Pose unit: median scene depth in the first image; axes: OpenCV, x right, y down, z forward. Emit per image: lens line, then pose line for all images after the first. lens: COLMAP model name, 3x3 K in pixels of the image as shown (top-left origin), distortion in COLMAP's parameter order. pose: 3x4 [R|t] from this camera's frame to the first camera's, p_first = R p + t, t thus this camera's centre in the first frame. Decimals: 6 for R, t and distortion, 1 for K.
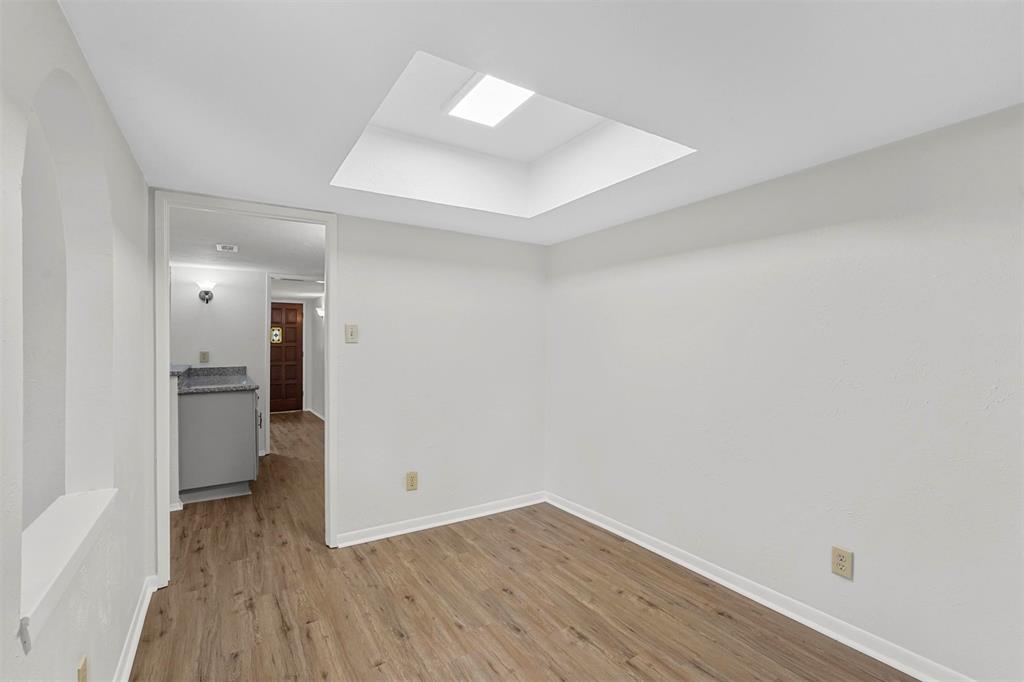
lens RADIAL K [[466.5, 0, 490.8], [0, 466.5, 326.9], [0, 0, 1]] dist [0.020489, 0.014209]
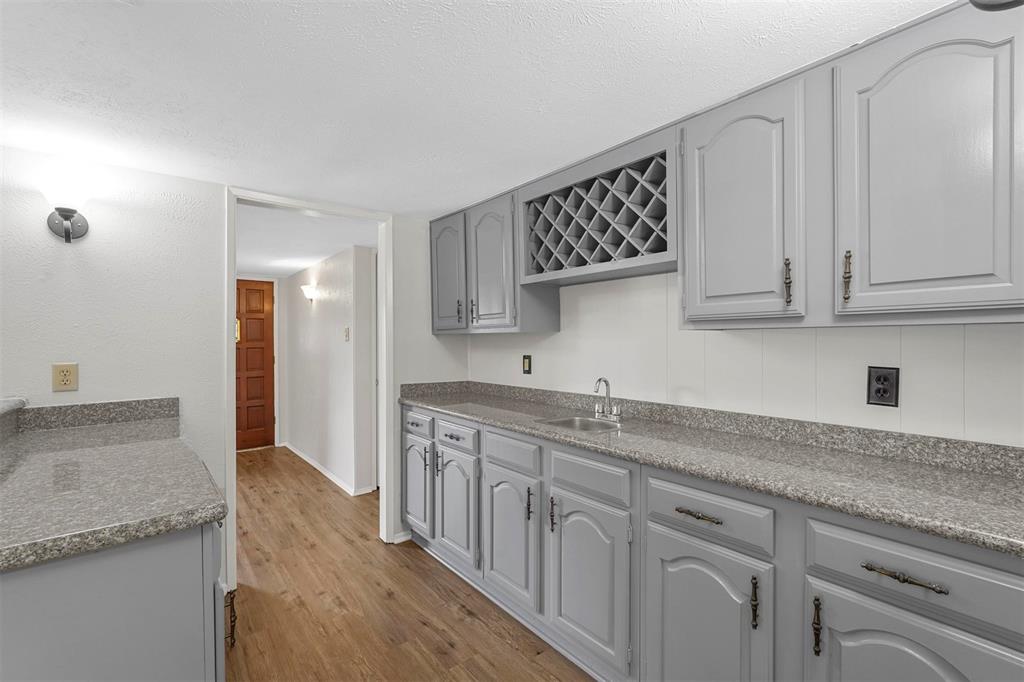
lens RADIAL K [[455.5, 0, 513.0], [0, 455.5, 344.3], [0, 0, 1]] dist [-0.027380, 0.012775]
pose [[0.988302, 0.009756, 0.152198, -0.250285], [-0.015272, 0.999267, 0.035114, 0.013679], [-0.151743, -0.037028, 0.987726, 0.488276]]
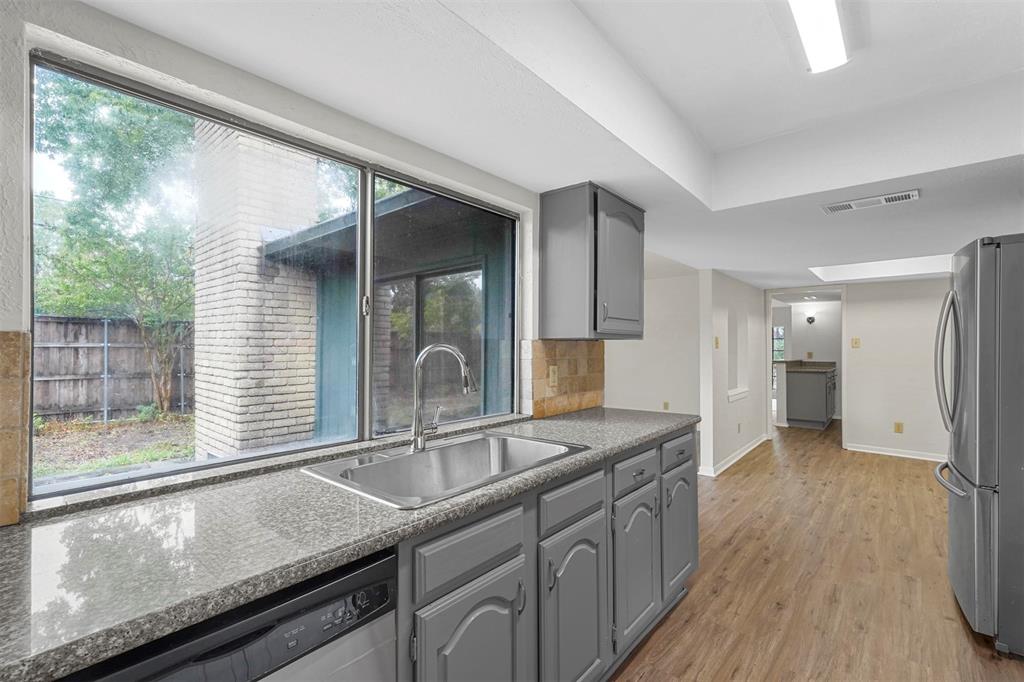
lens RADIAL K [[455.5, 0, 513.0], [0, 455.5, 344.3], [0, 0, 1]] dist [-0.027380, 0.012775]
pose [[0.322451, 0.010866, -0.946524, 0.521842], [0.016546, 0.999717, 0.017113, -0.019047], [0.946441, -0.021179, 0.322180, -0.482739]]
